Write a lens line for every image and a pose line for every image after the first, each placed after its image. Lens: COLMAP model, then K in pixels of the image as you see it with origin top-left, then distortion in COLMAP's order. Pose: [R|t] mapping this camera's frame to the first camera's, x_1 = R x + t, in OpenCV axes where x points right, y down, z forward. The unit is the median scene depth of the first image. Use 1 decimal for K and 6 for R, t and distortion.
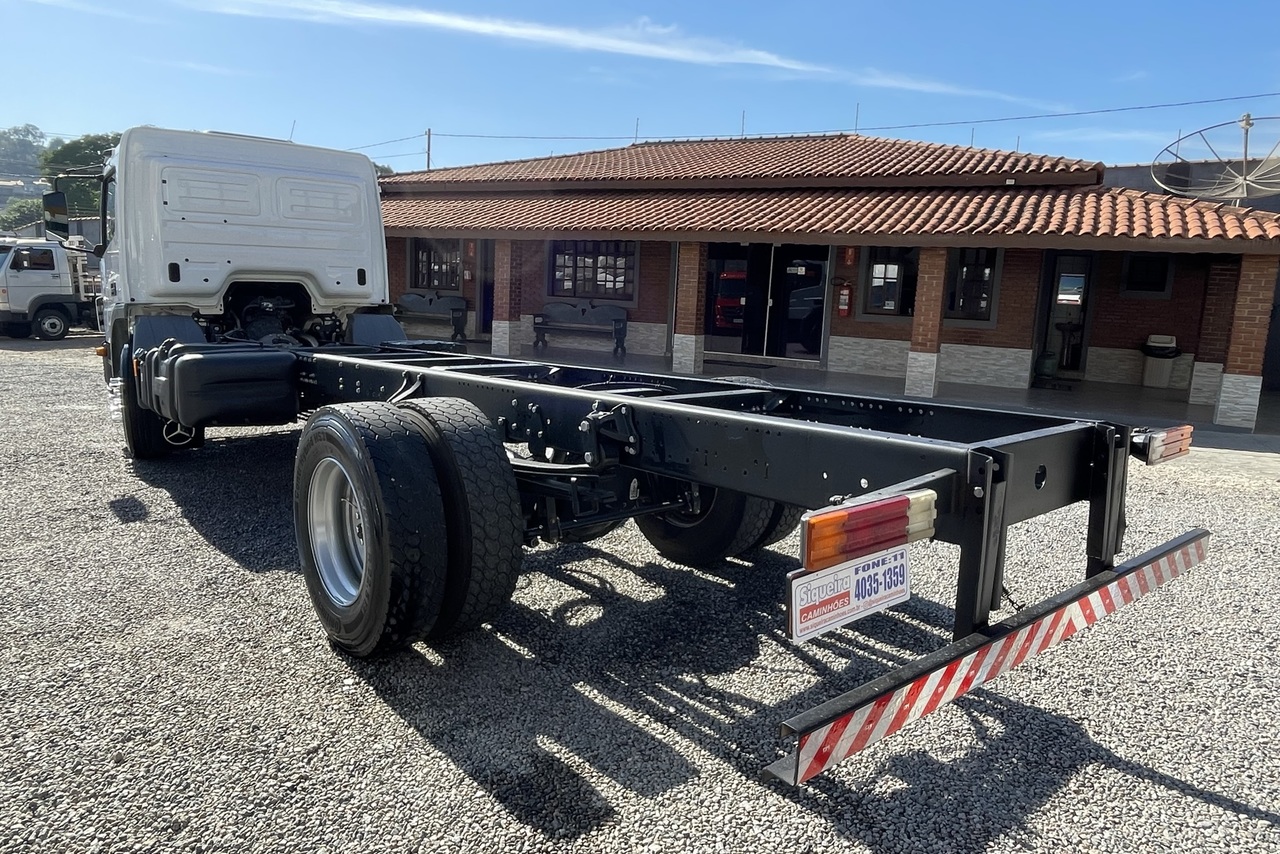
lens RADIAL K [[825.8, 0, 640.0], [0, 825.8, 427.0], [0, 0, 1]] dist [-0.005992, -0.004358]
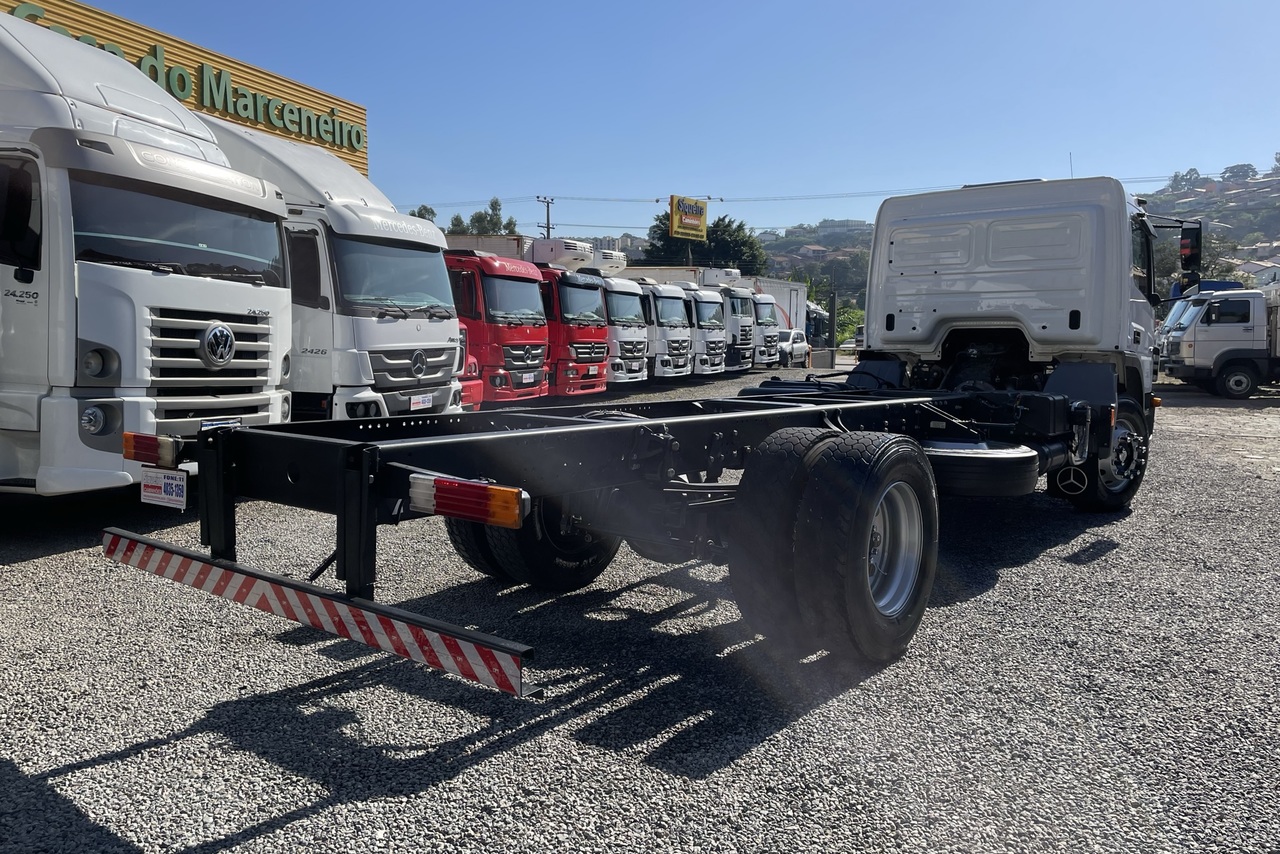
lens RADIAL K [[980.4, 0, 647.0], [0, 980.4, 425.4], [0, 0, 1]] dist [0.081000, -0.108307]
pose [[0.193152, 0.070351, -0.978643, 0.607949], [-0.157890, 0.986656, 0.039764, -0.043103], [0.968382, 0.146838, 0.201682, 0.372073]]
